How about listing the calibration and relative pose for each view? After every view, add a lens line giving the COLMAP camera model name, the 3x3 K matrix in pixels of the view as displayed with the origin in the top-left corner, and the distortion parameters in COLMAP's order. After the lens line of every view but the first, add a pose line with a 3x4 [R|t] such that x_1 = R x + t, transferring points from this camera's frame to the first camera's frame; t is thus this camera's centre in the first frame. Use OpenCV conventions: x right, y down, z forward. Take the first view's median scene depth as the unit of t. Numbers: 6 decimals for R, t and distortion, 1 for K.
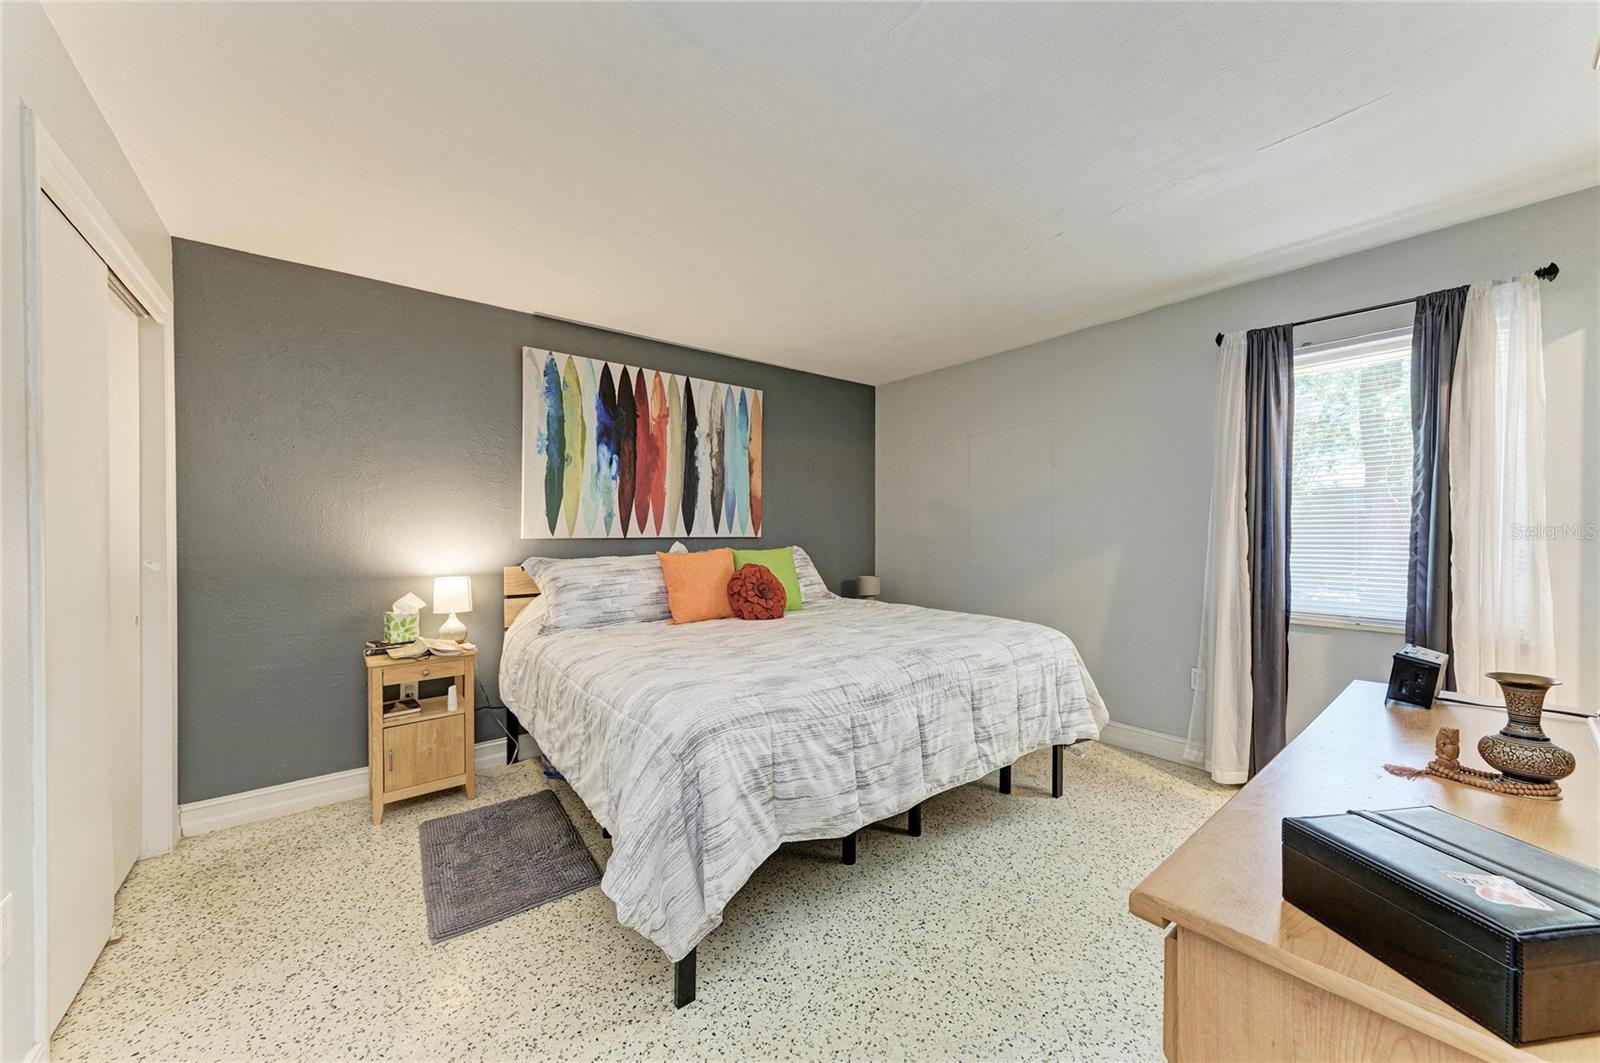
lens RADIAL K [[584.6, 0, 807.5], [0, 584.6, 533.9], [0, 0, 1]] dist [0.010962, -0.001117]
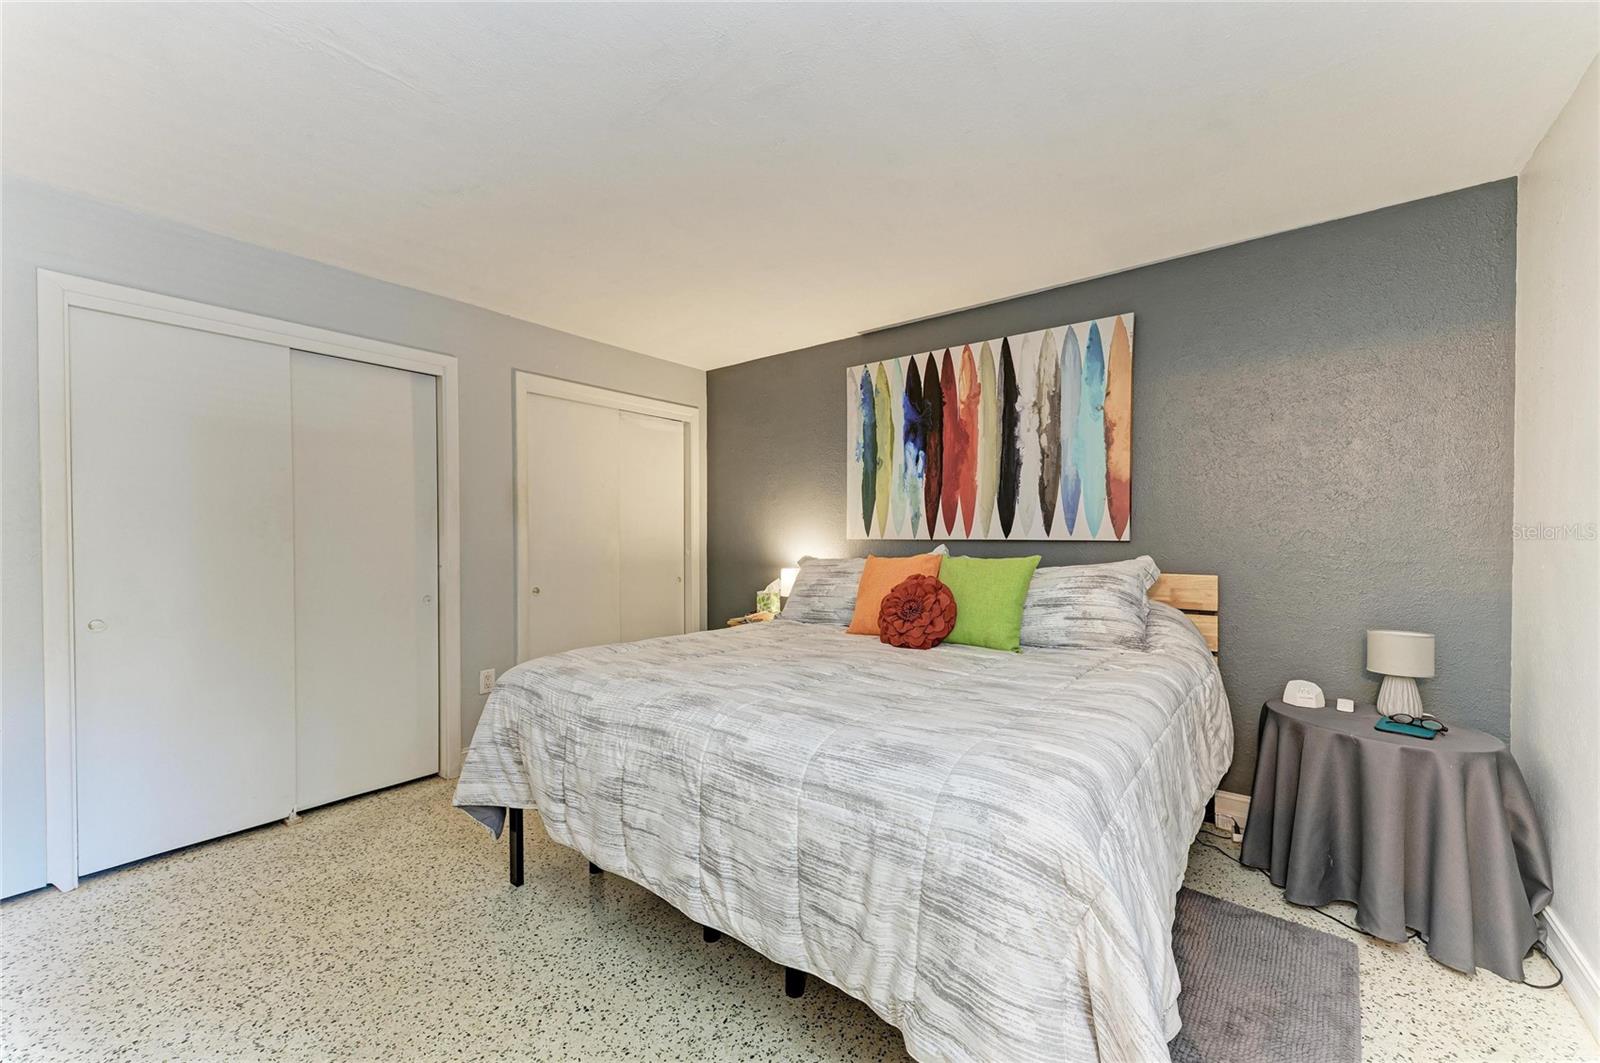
lens RADIAL K [[615.0, 0, 790.7], [0, 615.0, 533.2], [0, 0, 1]] dist [0.006792, -0.003326]
pose [[0.240714, 0.000521, -0.970596, 0.580631], [-0.000694, 1.000000, 0.000365, -0.003536], [0.970596, 0.000586, 0.240714, 0.561508]]
